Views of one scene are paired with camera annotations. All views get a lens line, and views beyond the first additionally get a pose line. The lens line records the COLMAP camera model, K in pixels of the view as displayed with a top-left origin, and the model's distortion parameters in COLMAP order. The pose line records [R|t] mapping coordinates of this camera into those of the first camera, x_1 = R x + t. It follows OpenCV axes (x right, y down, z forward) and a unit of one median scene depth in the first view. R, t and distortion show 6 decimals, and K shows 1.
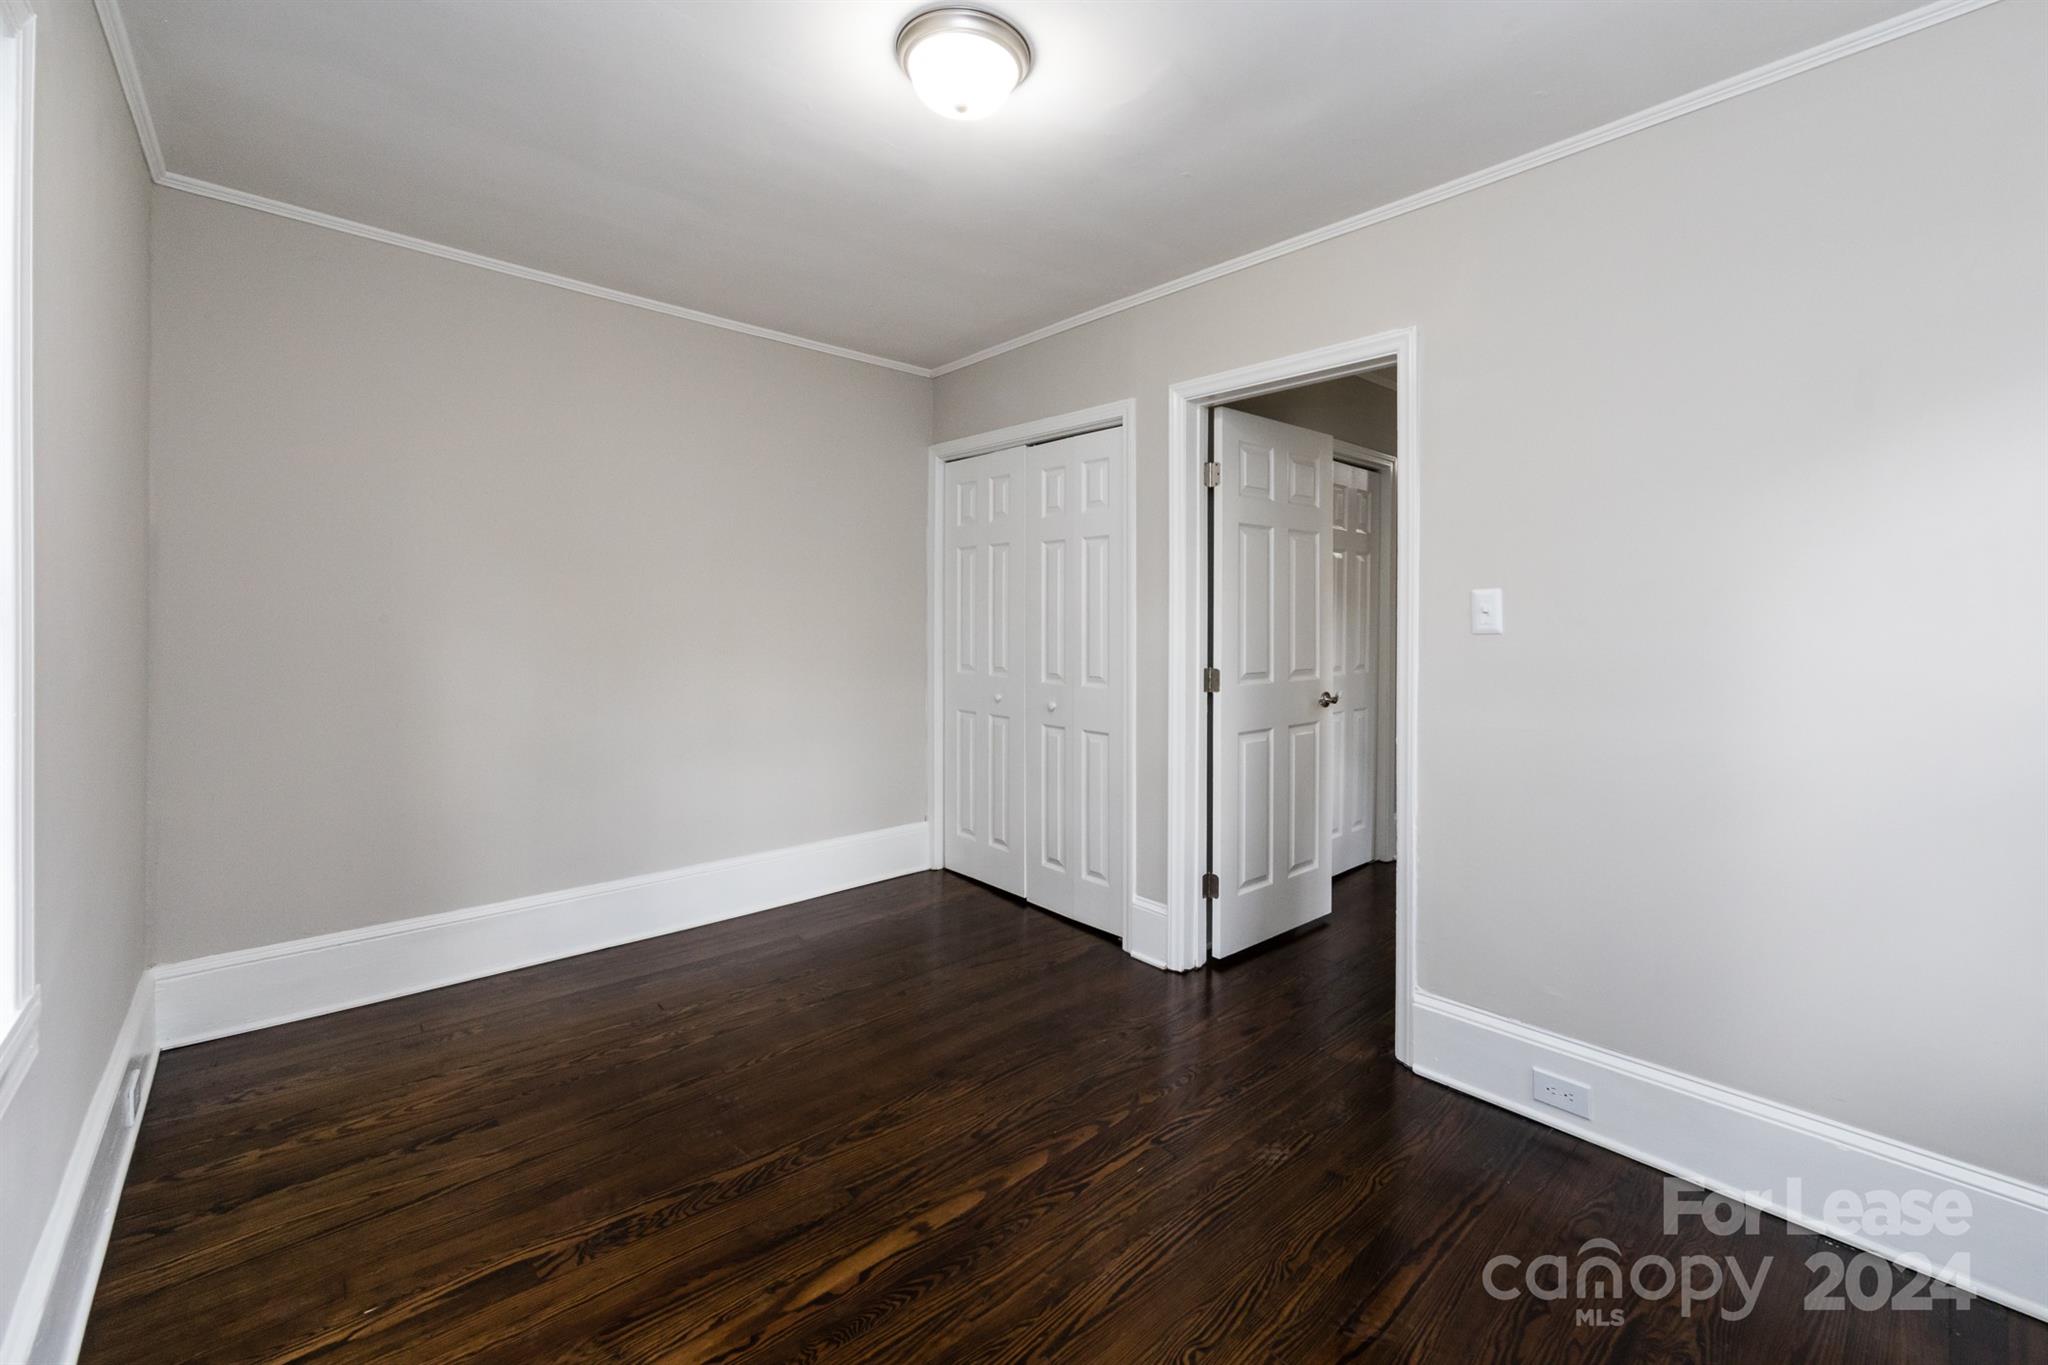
lens RADIAL K [[816.6, 0, 1033.8], [0, 816.6, 614.5], [0, 0, 1]] dist [0.000807, -0.000306]
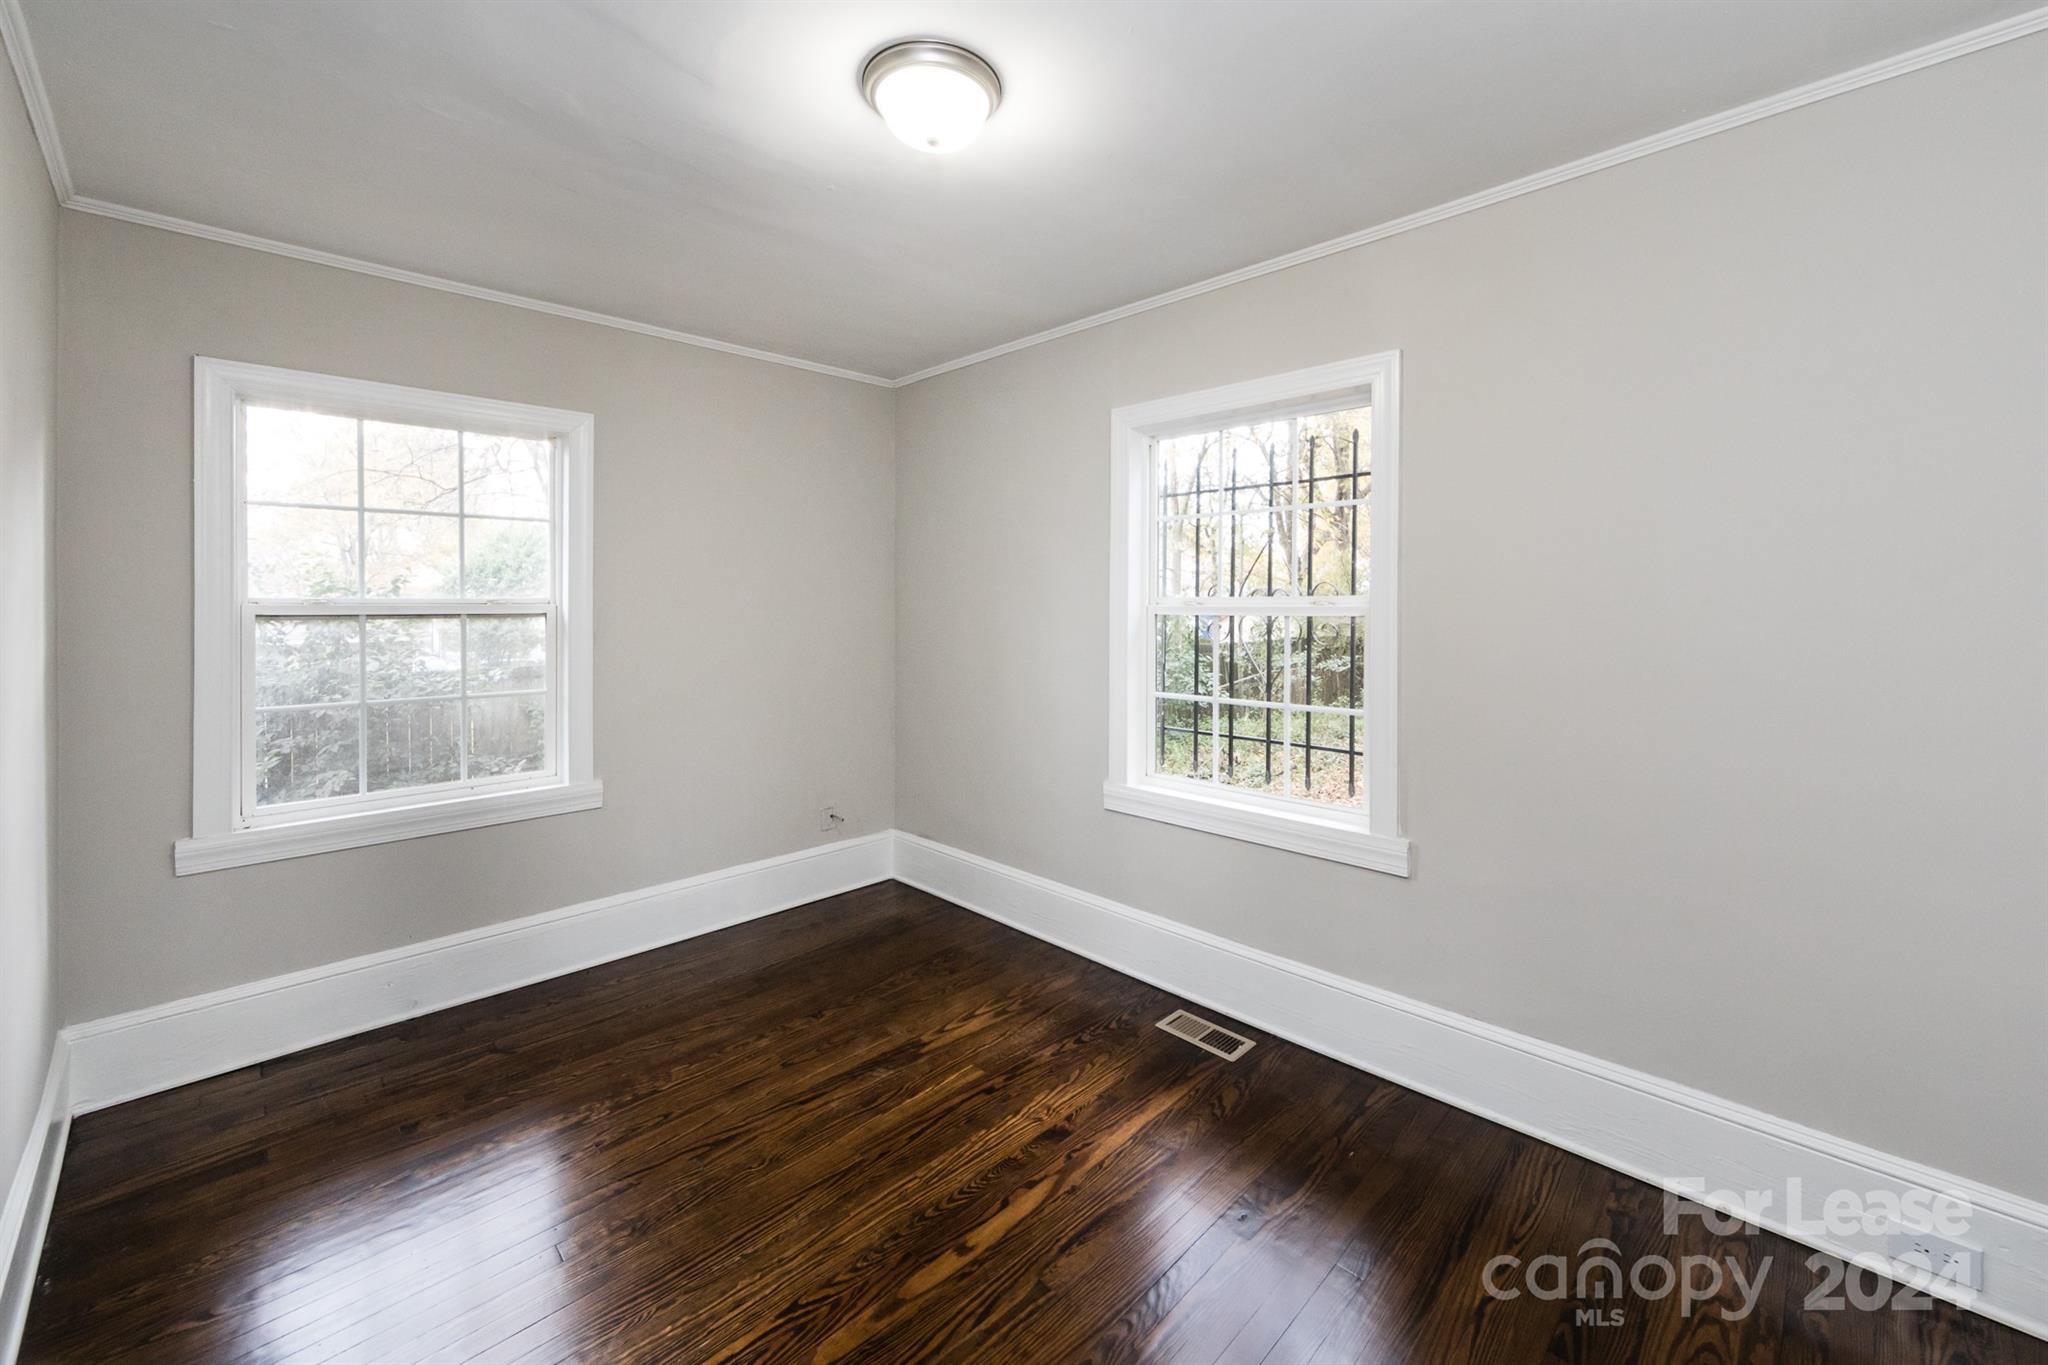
lens RADIAL K [[816.6, 0, 1033.8], [0, 816.6, 614.5], [0, 0, 1]] dist [0.000807, -0.000306]
pose [[-0.998516, -0.006998, -0.054015, -0.158539], [-0.007162, 0.999970, 0.002832, -0.053433], [0.053994, 0.003214, -0.998536, 1.950447]]
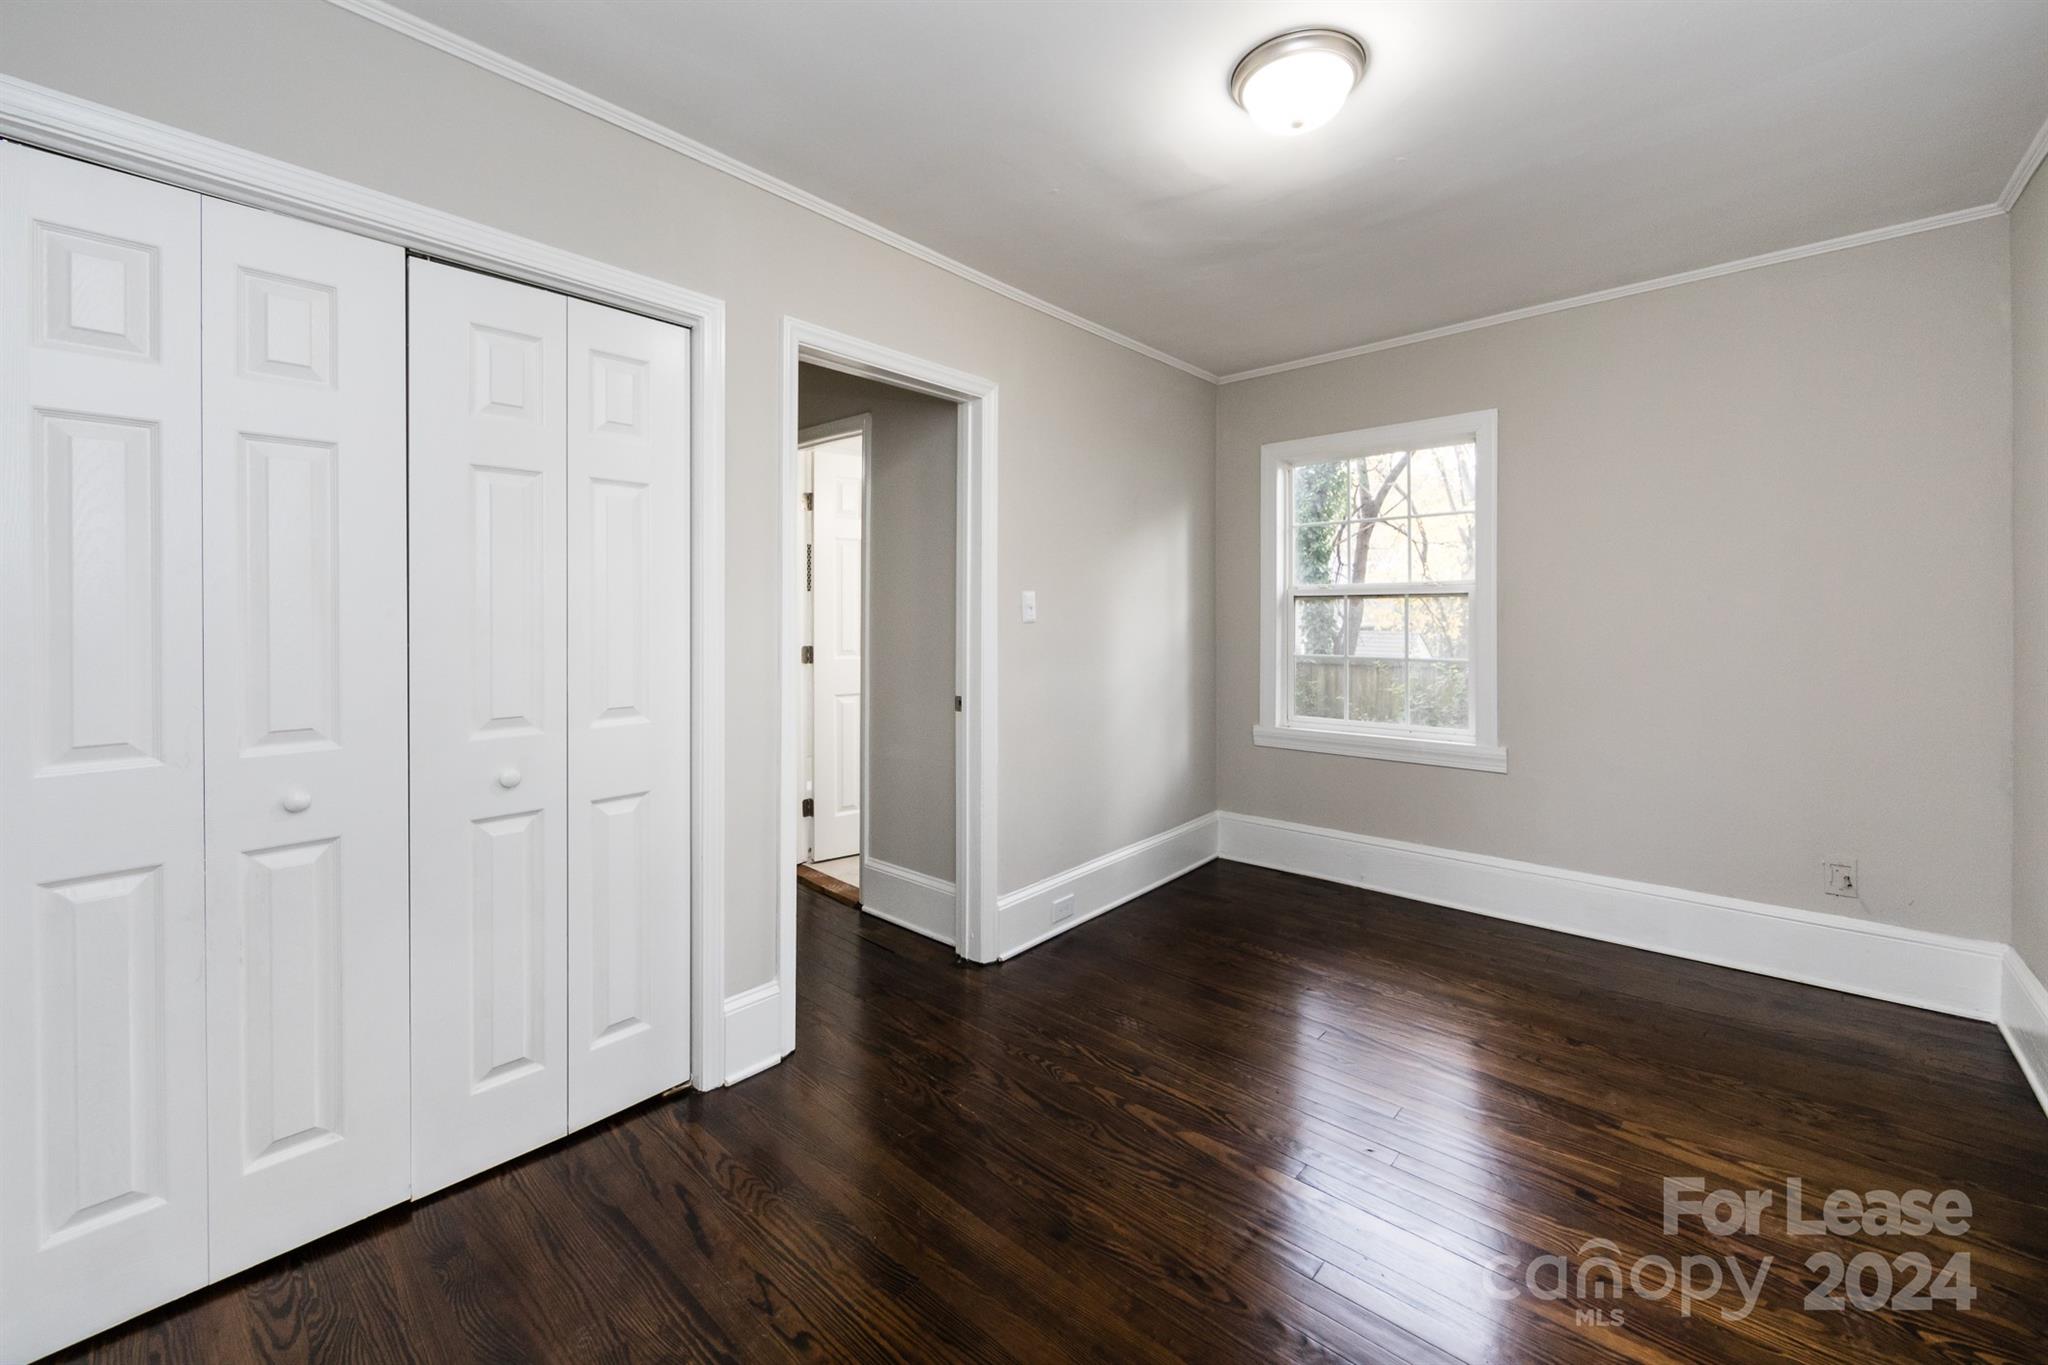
lens RADIAL K [[816.6, 0, 1033.8], [0, 816.6, 614.5], [0, 0, 1]] dist [0.000807, -0.000306]
pose [[-0.105792, -0.008928, 0.994348, -1.078381], [-0.005003, 0.999952, 0.008446, -0.001798], [-0.994376, -0.004081, -0.105831, 1.423907]]
